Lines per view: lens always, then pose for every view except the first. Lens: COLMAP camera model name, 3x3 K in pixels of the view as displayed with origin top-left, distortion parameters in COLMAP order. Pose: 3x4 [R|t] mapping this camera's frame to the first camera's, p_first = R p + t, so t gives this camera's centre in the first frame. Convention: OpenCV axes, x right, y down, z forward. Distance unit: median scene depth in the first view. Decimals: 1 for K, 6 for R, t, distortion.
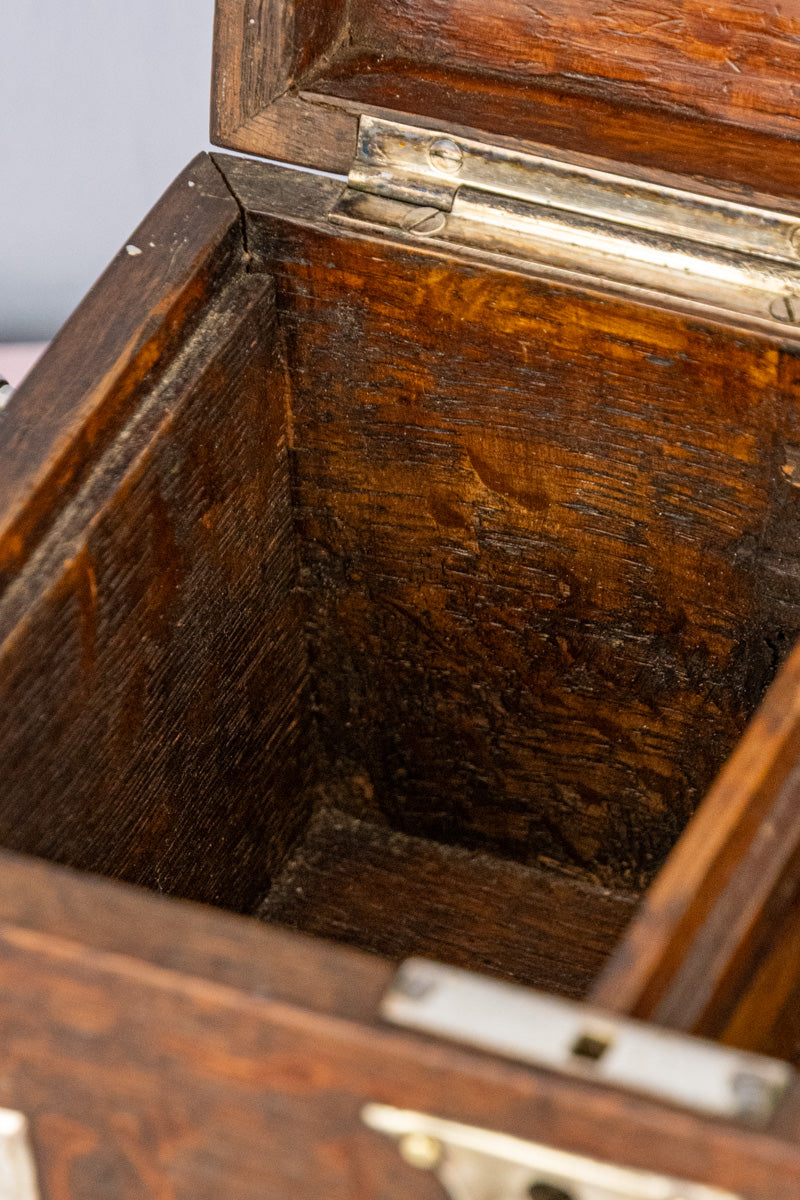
lens RADIAL K [[5548.5, 0, 406.9], [0, 5548.5, 602.1], [0, 0, 1]] dist [0.065850, 0.000000]
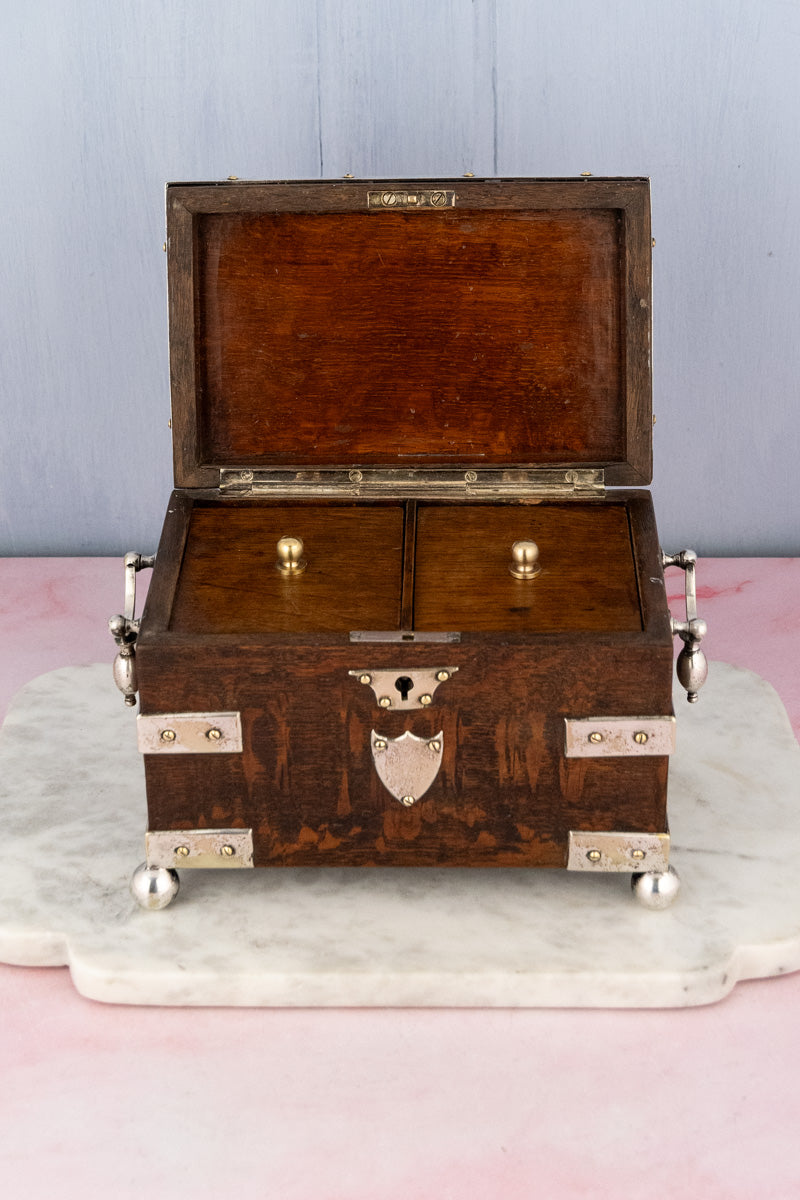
lens RADIAL K [[2217.5, 0, 367.9], [0, 2217.5, 424.3], [0, 0, 1]] dist [0.049565, 0.000000]
pose [[0.923484, -0.132396, 0.360067, -0.432574], [0.231794, 0.940436, -0.248698, 0.263274], [-0.305693, 0.313130, 0.899167, -0.320533]]
